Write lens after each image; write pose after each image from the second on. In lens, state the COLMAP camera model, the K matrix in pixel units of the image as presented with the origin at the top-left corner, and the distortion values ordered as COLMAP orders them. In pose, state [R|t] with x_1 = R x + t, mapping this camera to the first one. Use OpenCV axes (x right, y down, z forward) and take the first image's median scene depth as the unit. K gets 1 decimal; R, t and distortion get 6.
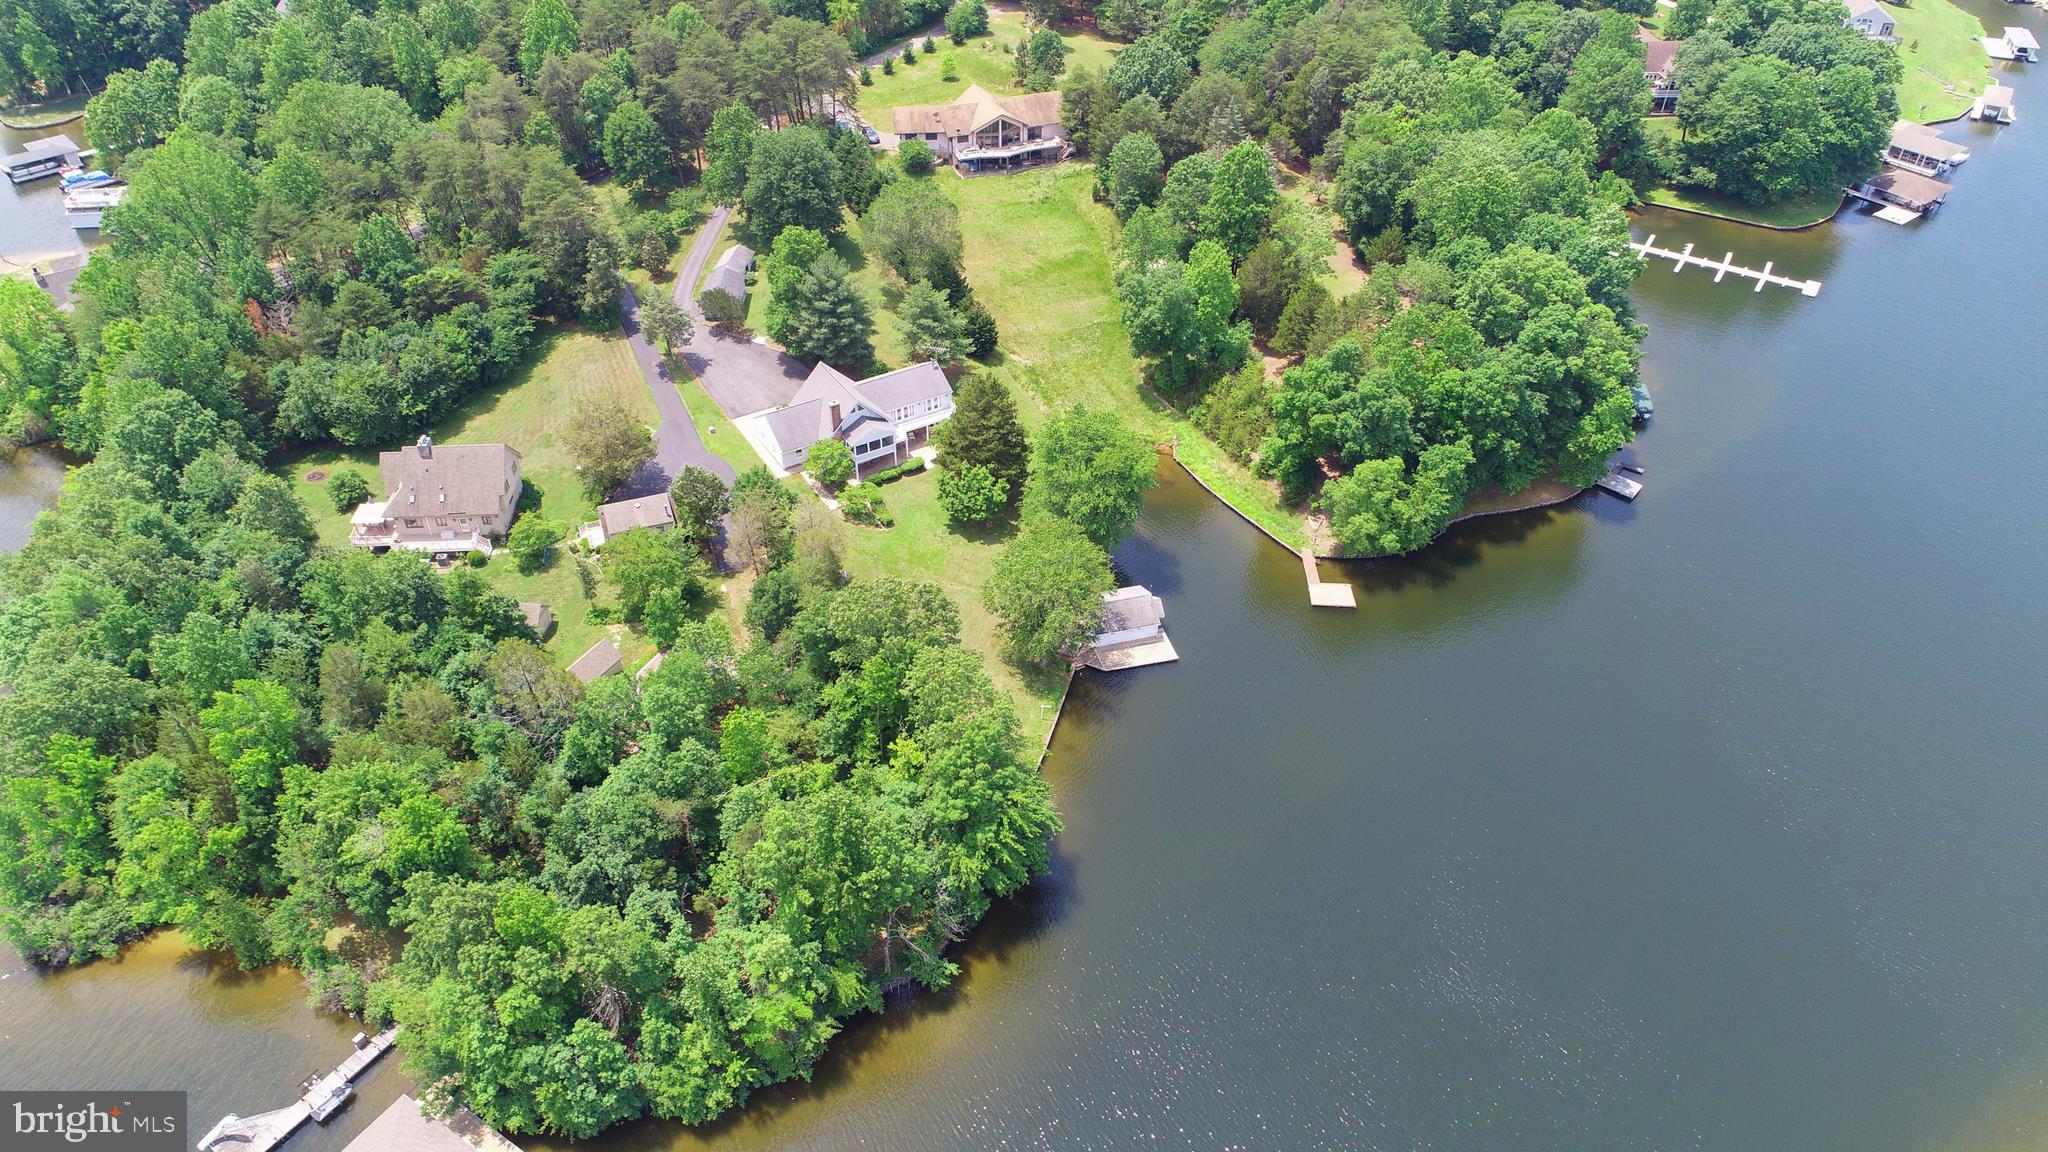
lens RADIAL K [[1381.8, 0, 1024.0], [0, 1381.8, 576.0], [0, 0, 1]] dist [-0.002640, 0.000813]
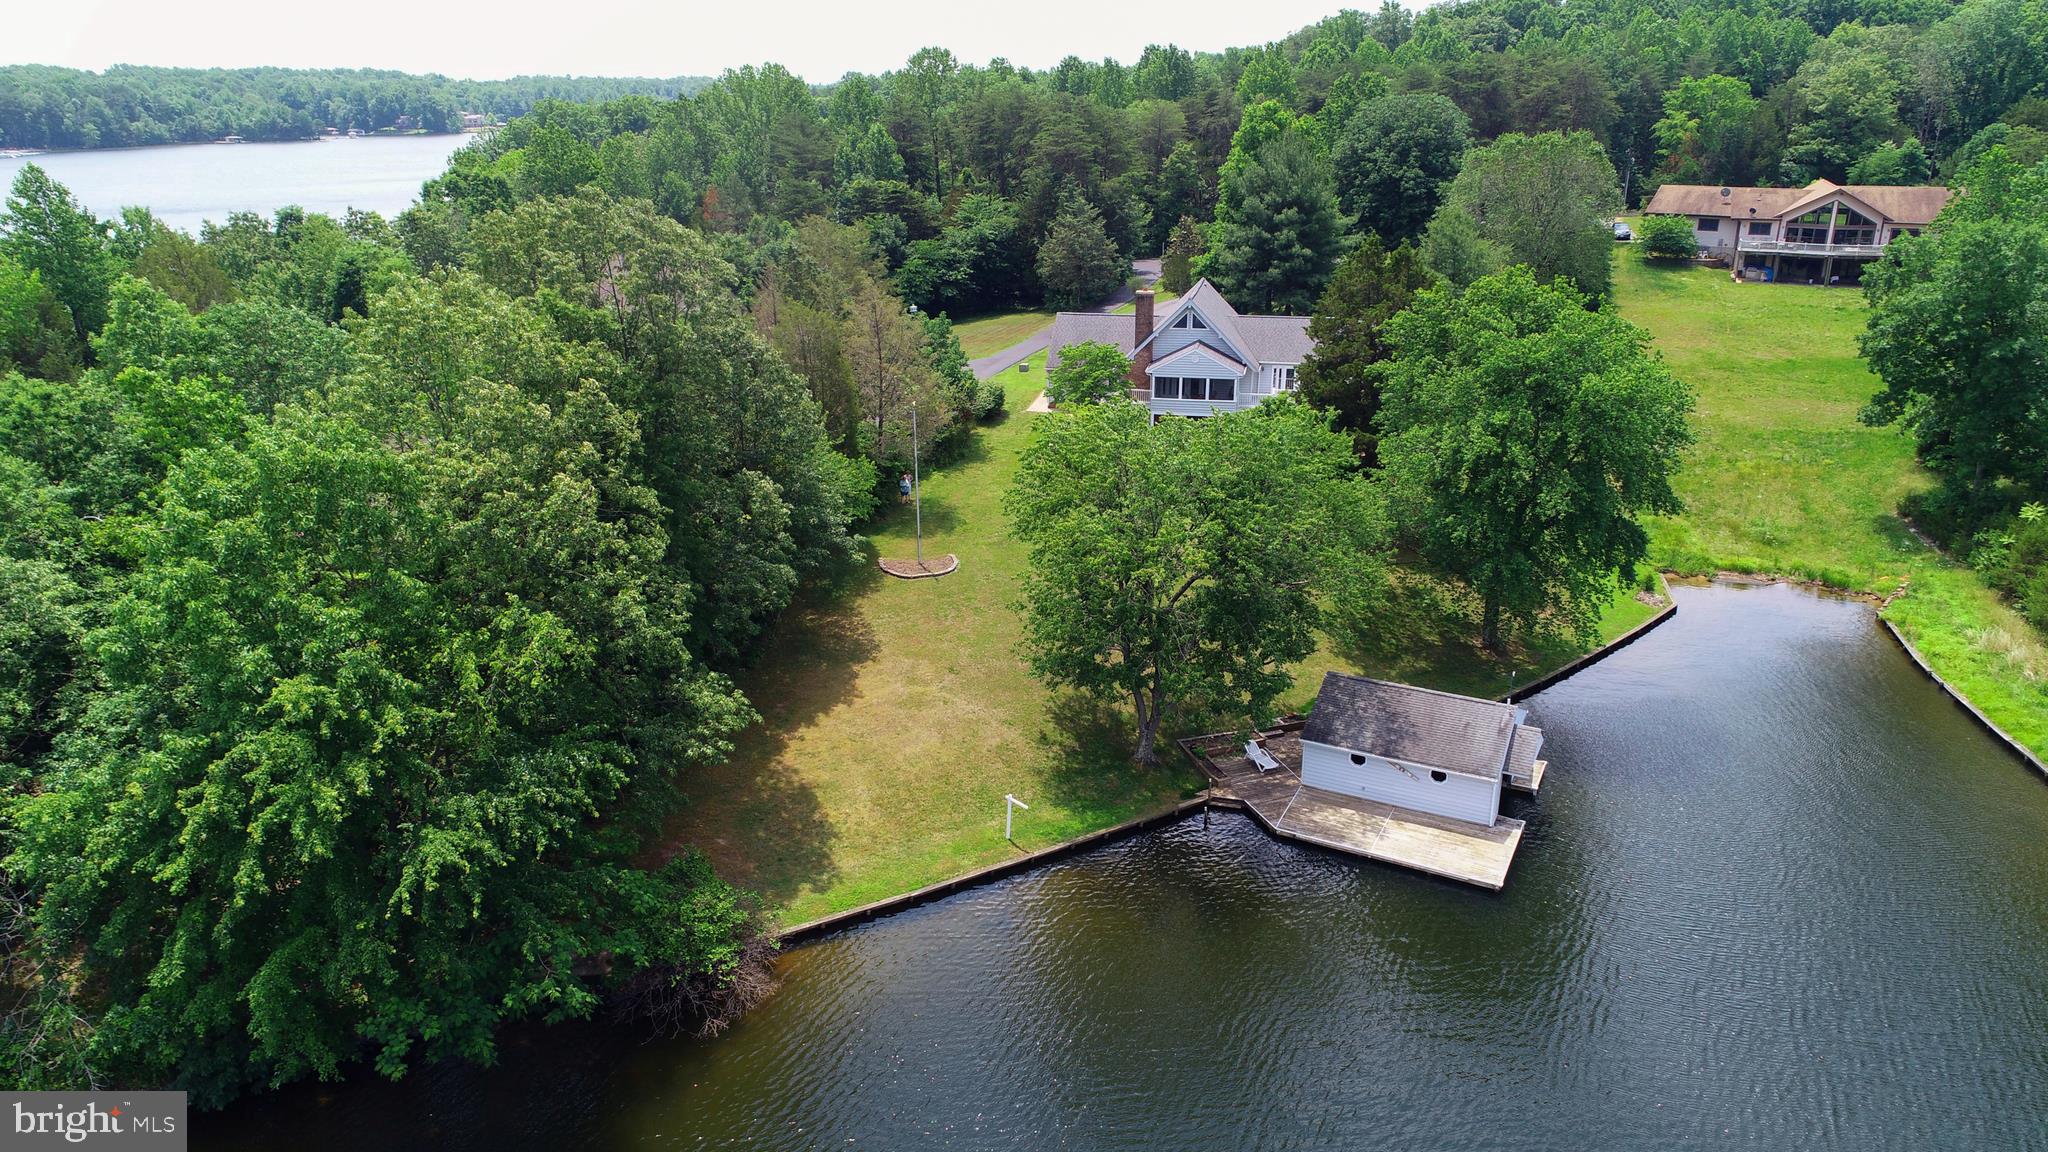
lens RADIAL K [[1375.4, 0, 1024.0], [0, 1375.4, 576.0], [0, 0, 1]] dist [0.005759, -0.001840]
pose [[0.732949, 0.219066, -0.644046, 0.192902], [-0.420668, 0.889975, -0.176019, 0.086260], [0.534625, 0.399943, 0.744461, 0.588855]]
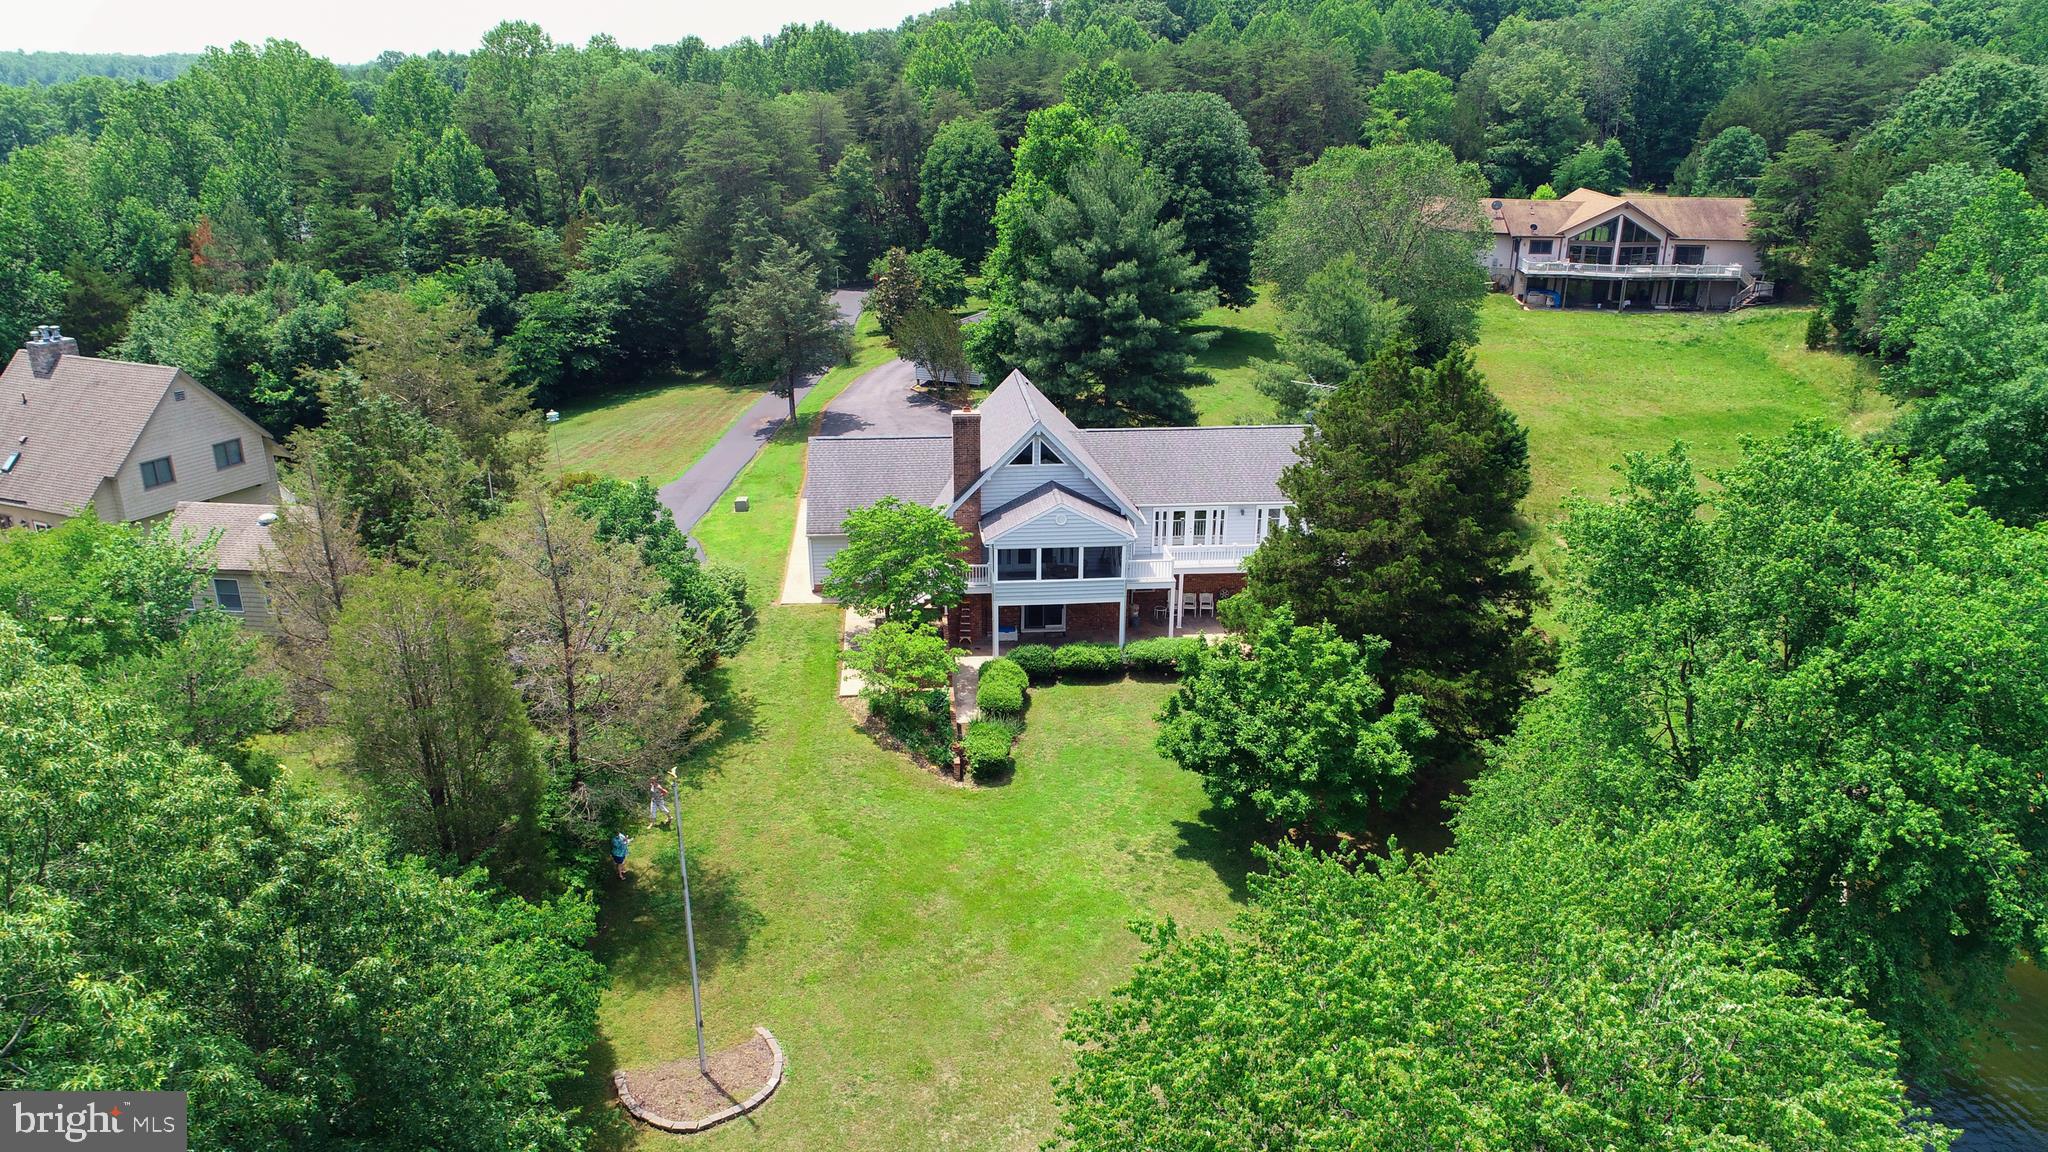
lens RADIAL K [[1381.8, 0, 1024.0], [0, 1381.8, 576.0], [0, 0, 1]] dist [-0.002640, 0.000813]
pose [[0.897956, 0.150384, -0.413594, 0.022278], [-0.277002, 0.923420, -0.265643, -0.000651], [0.341972, 0.353102, 0.870847, 0.689669]]
